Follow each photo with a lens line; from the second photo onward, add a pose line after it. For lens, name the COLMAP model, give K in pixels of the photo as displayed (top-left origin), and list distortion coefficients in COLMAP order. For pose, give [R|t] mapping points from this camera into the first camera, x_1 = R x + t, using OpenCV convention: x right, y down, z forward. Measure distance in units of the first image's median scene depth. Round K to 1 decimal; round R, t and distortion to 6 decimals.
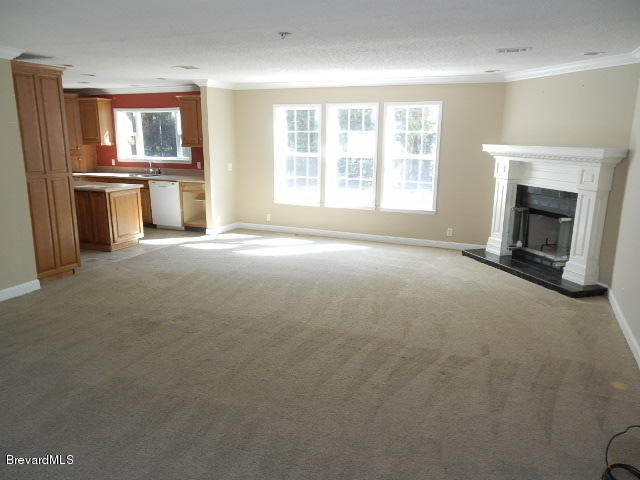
lens RADIAL K [[485.2, 0, 321.6], [0, 485.2, 234.8], [0, 0, 1]] dist [0.033934, 0.003279]
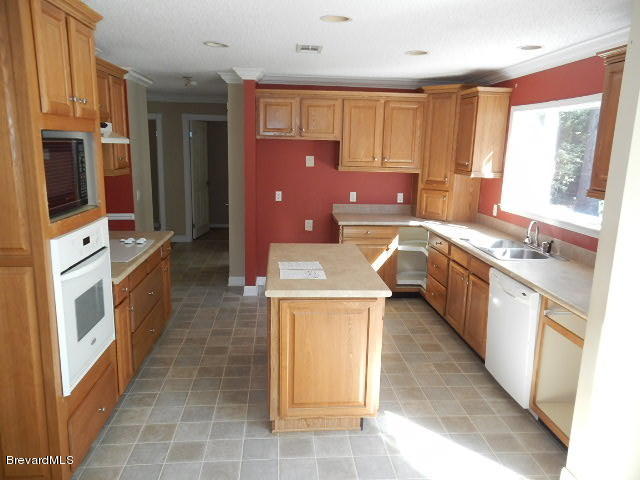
lens RADIAL K [[485.2, 0, 320.4], [0, 485.2, 239.9], [0, 0, 1]] dist [0.033934, 0.003279]
pose [[0.458794, 0.185634, -0.868935, -0.054780], [-0.207548, 0.973269, 0.098339, -0.134244], [0.863963, 0.135229, 0.485059, 0.608351]]
